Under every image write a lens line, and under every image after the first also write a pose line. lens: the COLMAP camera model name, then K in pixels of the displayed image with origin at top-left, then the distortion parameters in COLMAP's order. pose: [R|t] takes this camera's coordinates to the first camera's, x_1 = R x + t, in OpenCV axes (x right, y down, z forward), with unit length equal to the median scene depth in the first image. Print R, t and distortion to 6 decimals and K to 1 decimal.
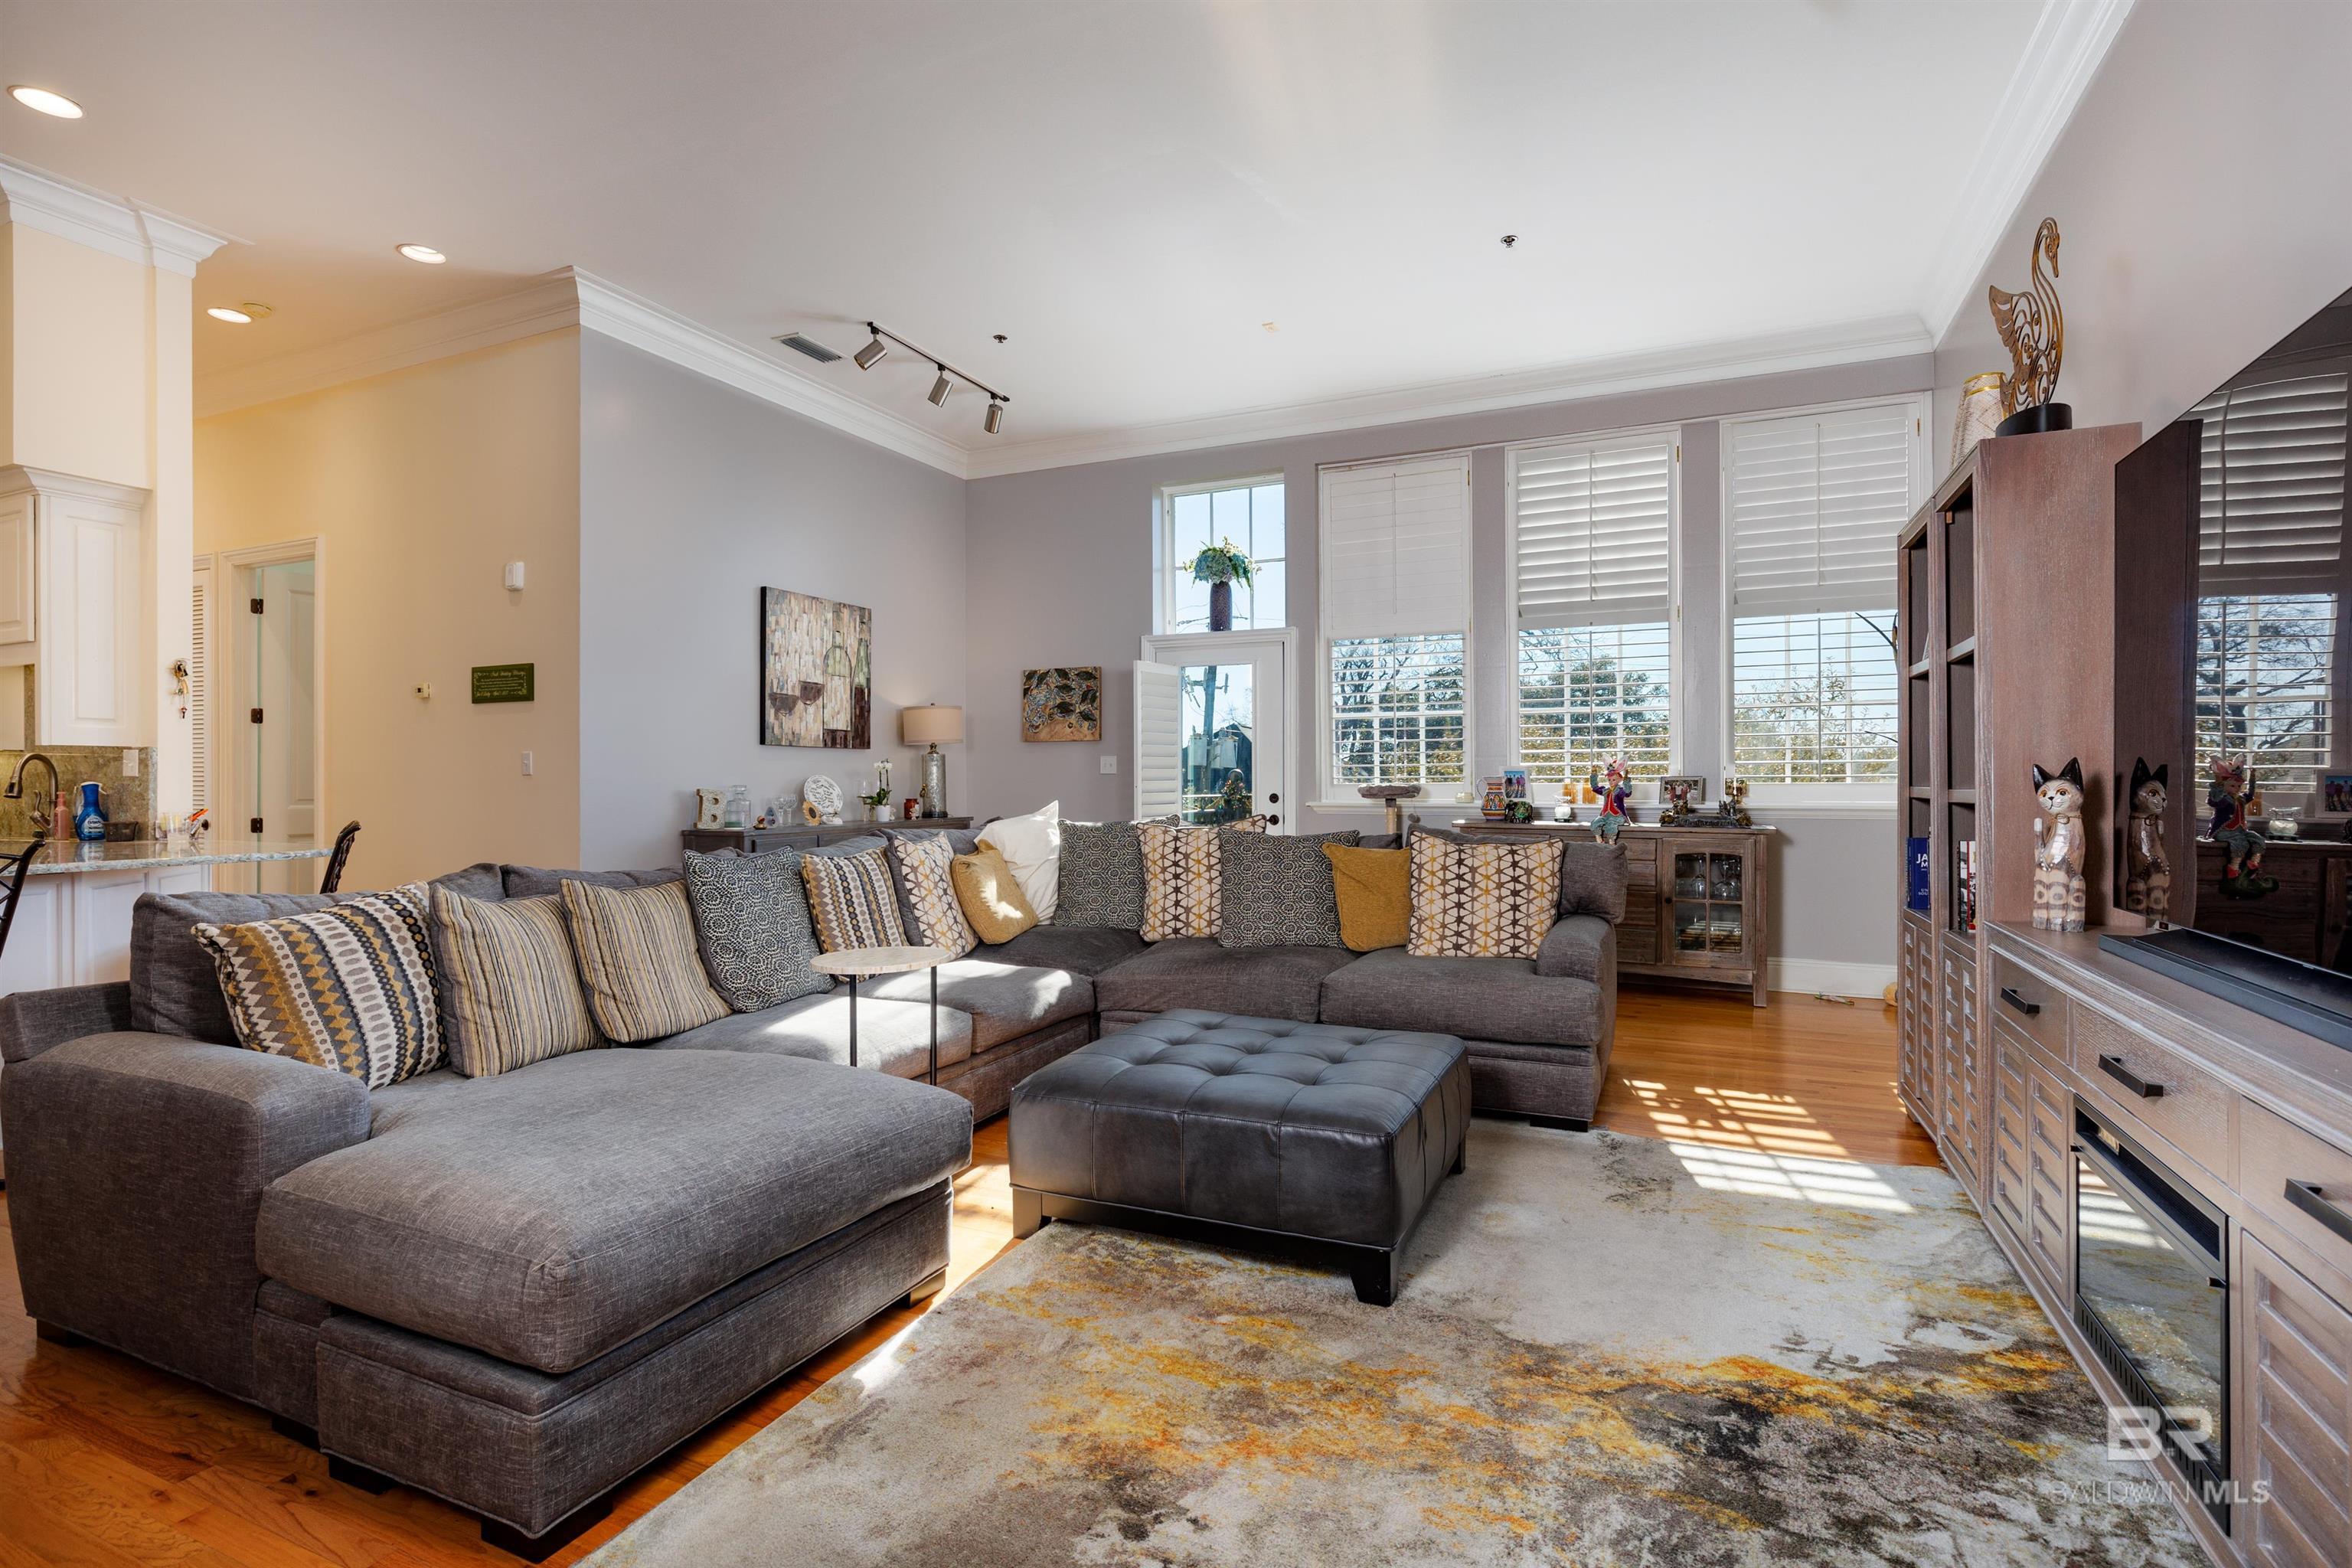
lens RADIAL K [[1114.8, 0, 1176.0], [0, 1114.8, 784.0], [0, 0, 1]] dist [0.000955, -0.000999]
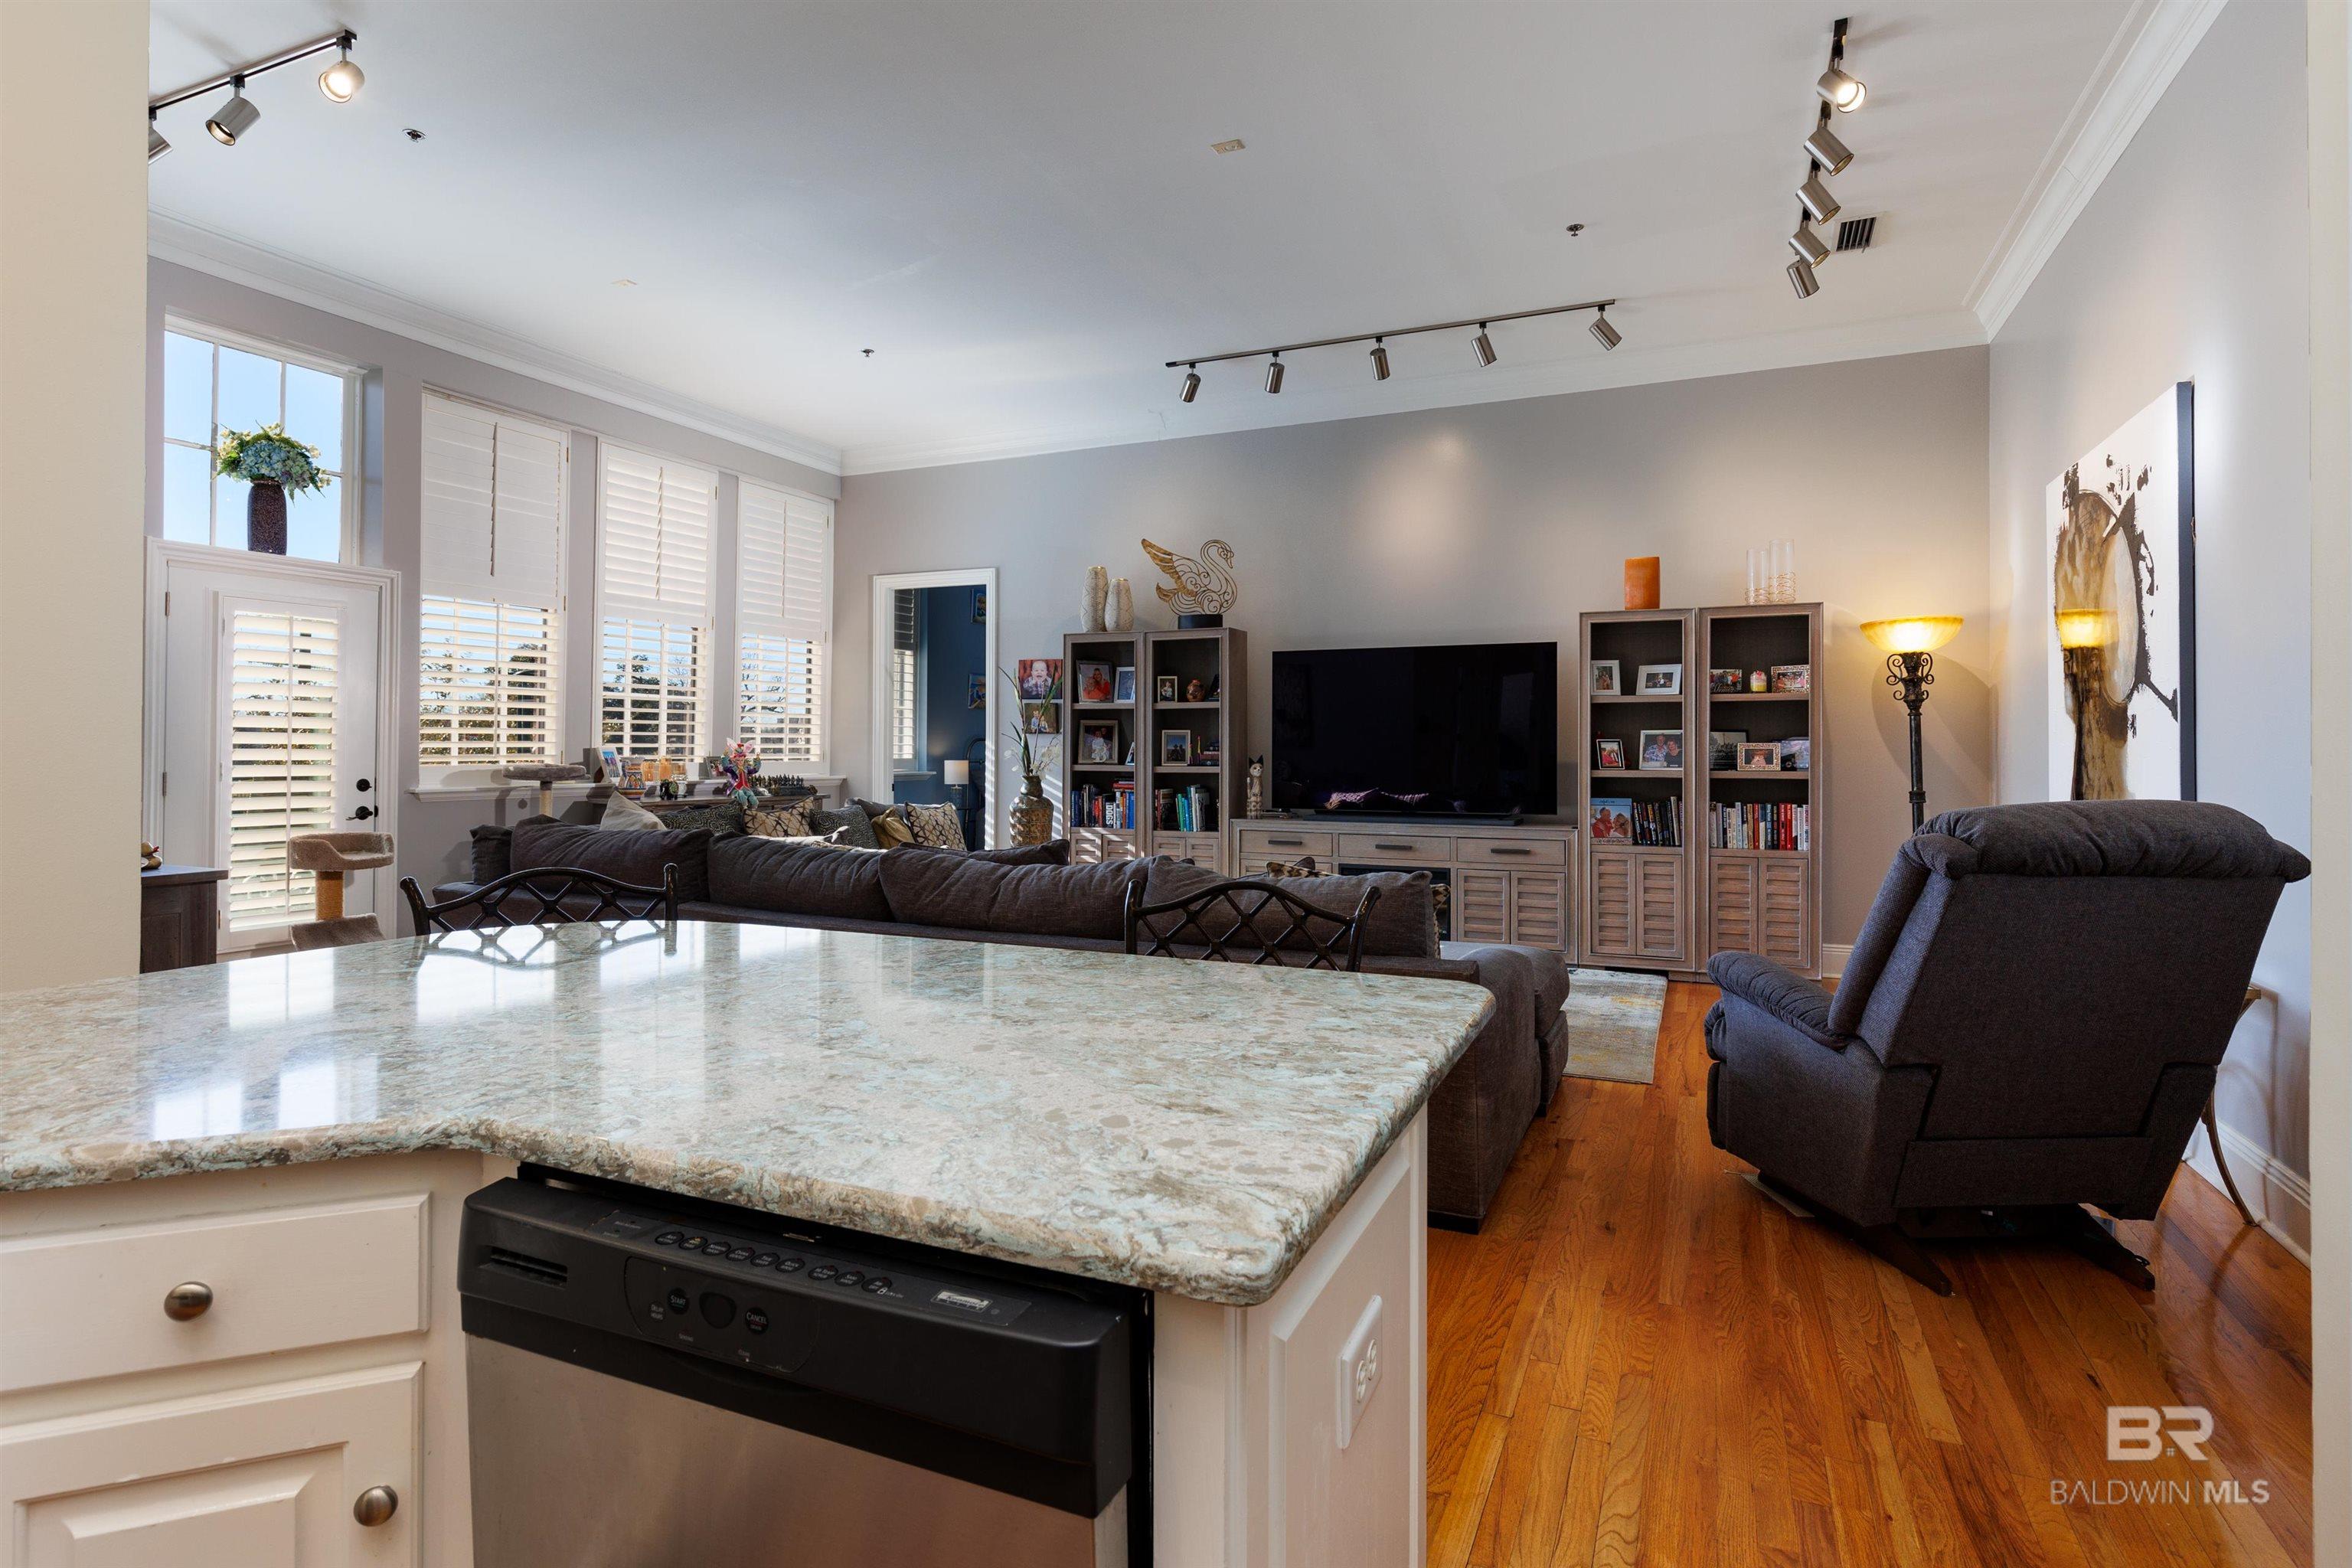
lens RADIAL K [[1194.3, 0, 1171.5], [0, 1194.3, 748.5], [0, 0, 1]] dist [0.002539, 0.000276]
pose [[-0.006884, 0.001159, 0.999976, -0.802483], [-0.000250, 0.999999, -0.001161, -0.012923], [-0.999976, -0.000258, -0.006883, 0.469890]]
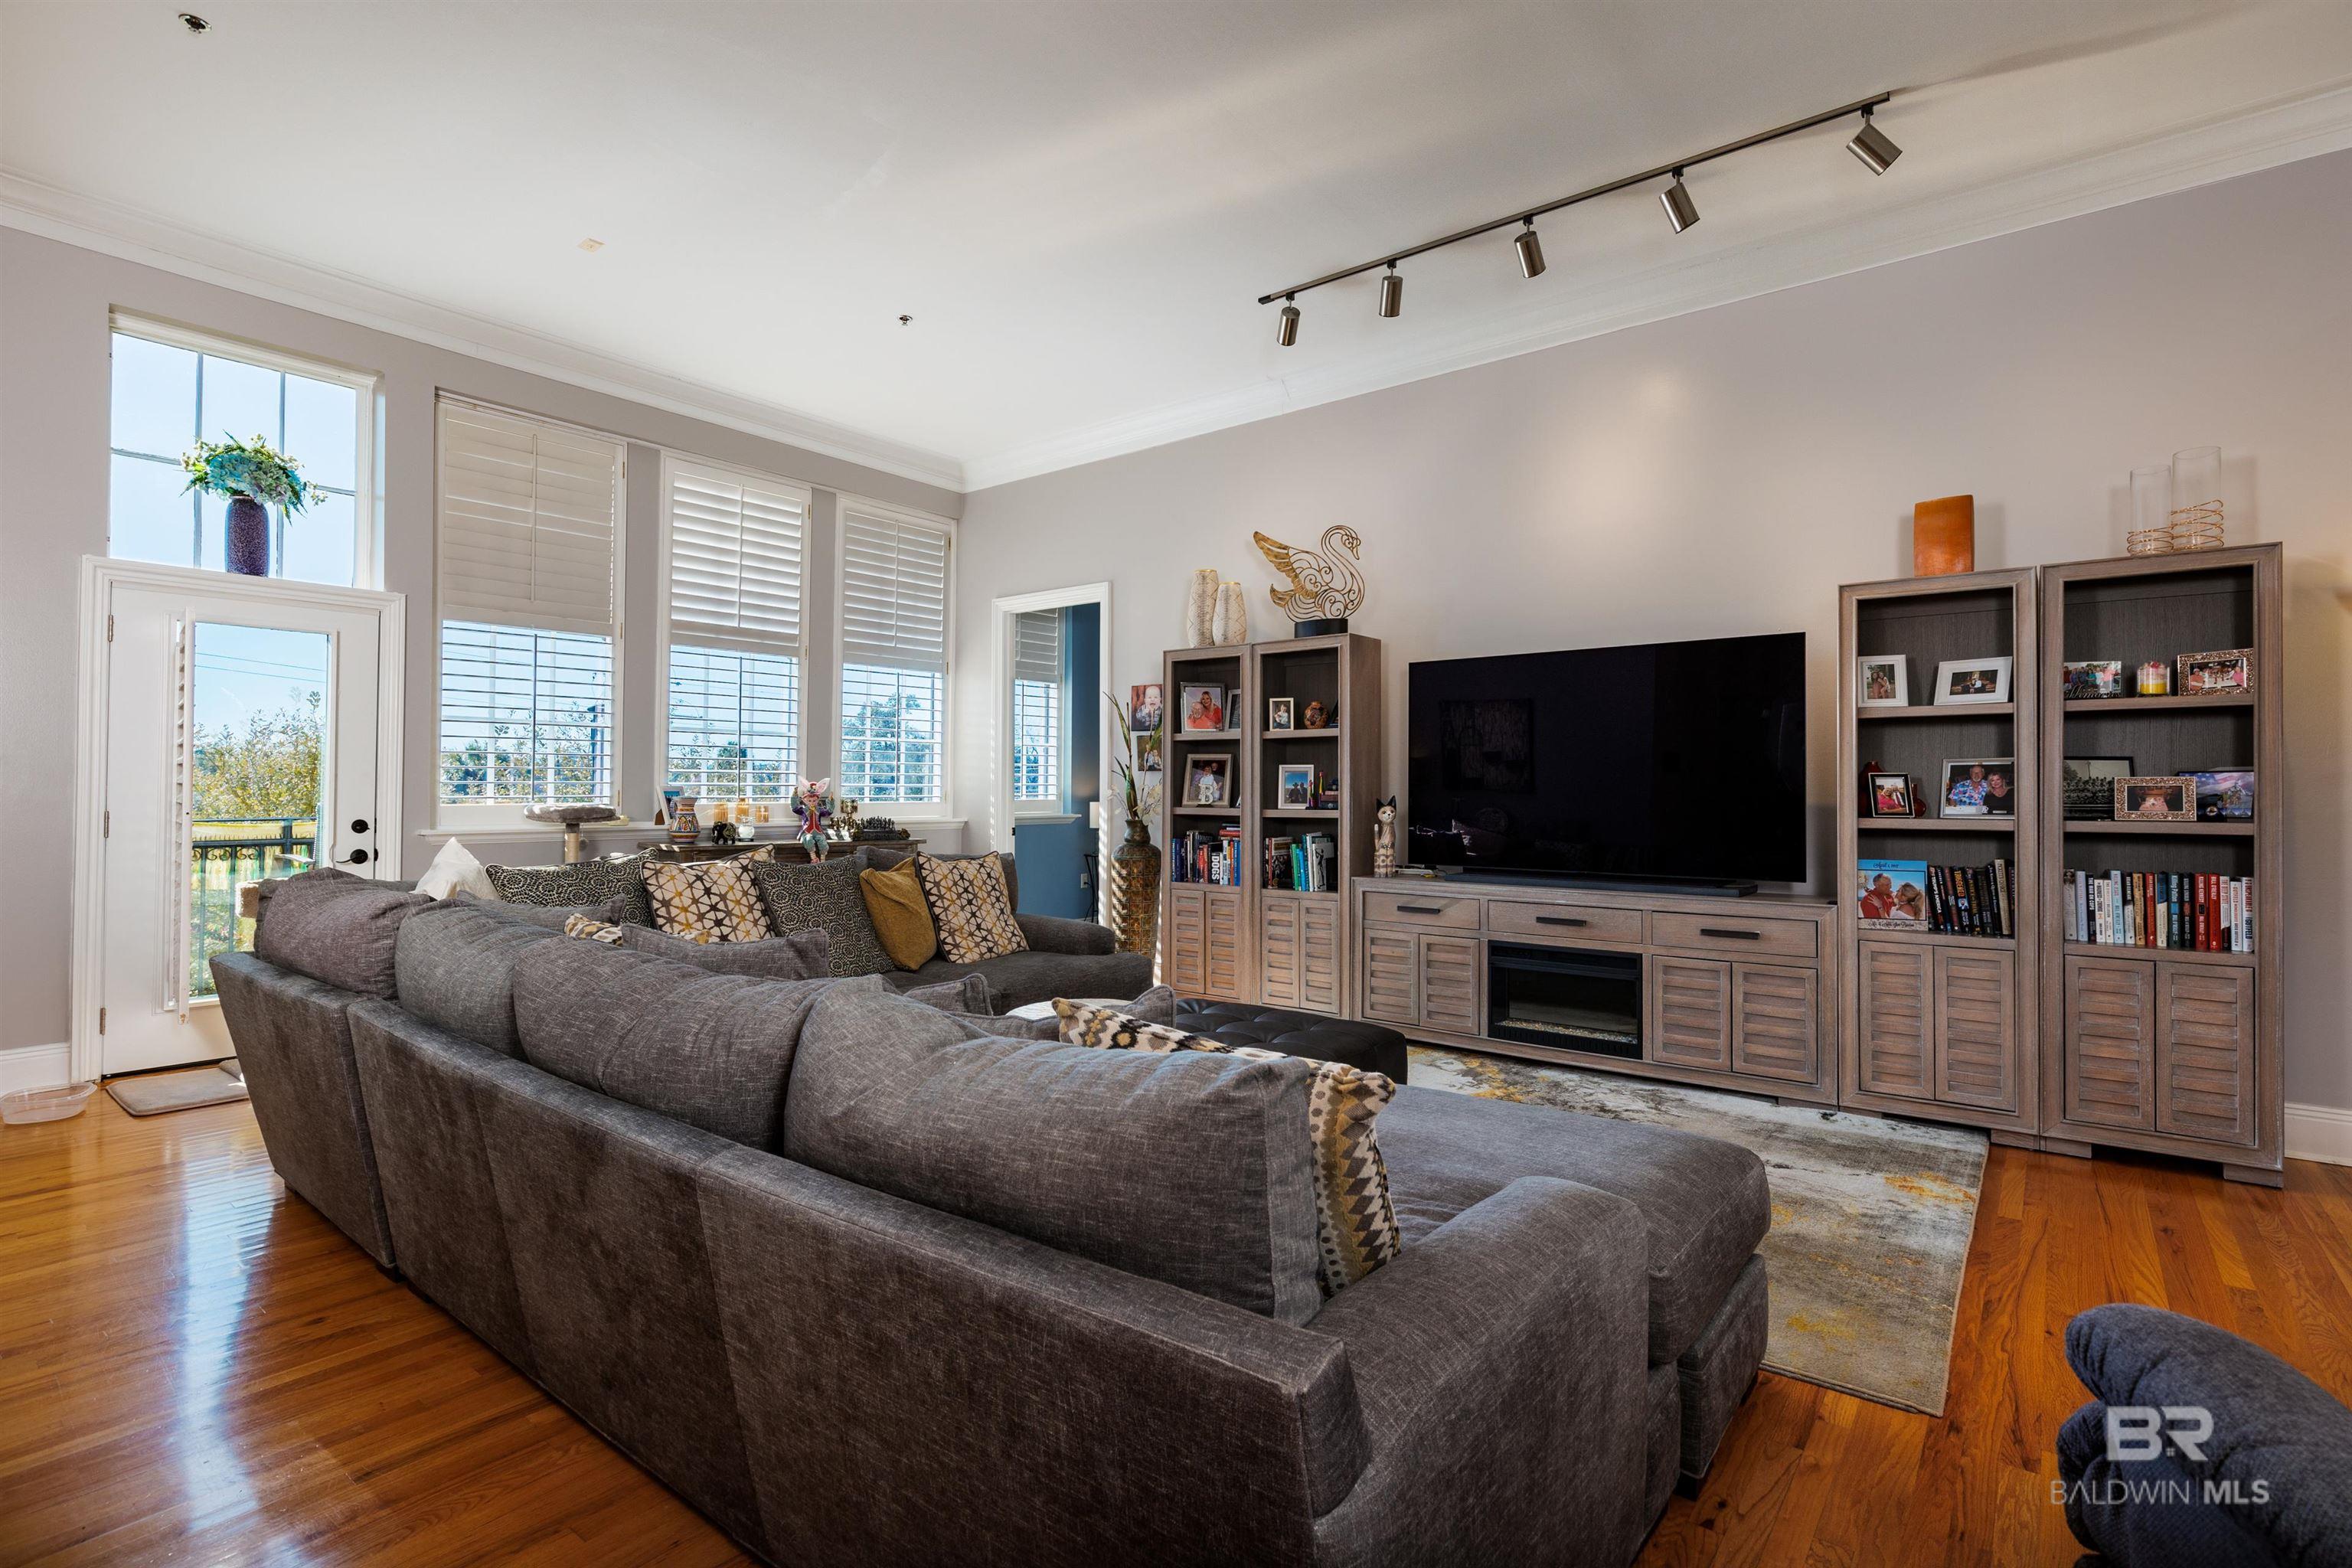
lens RADIAL K [[1114.8, 0, 1176.0], [0, 1114.8, 784.0], [0, 0, 1]] dist [0.000955, -0.000999]
pose [[0.237793, 0.008418, 0.971279, -0.516794], [-0.001175, 0.999964, -0.008379, -0.009559], [-0.971315, 0.000851, 0.237795, 0.340402]]
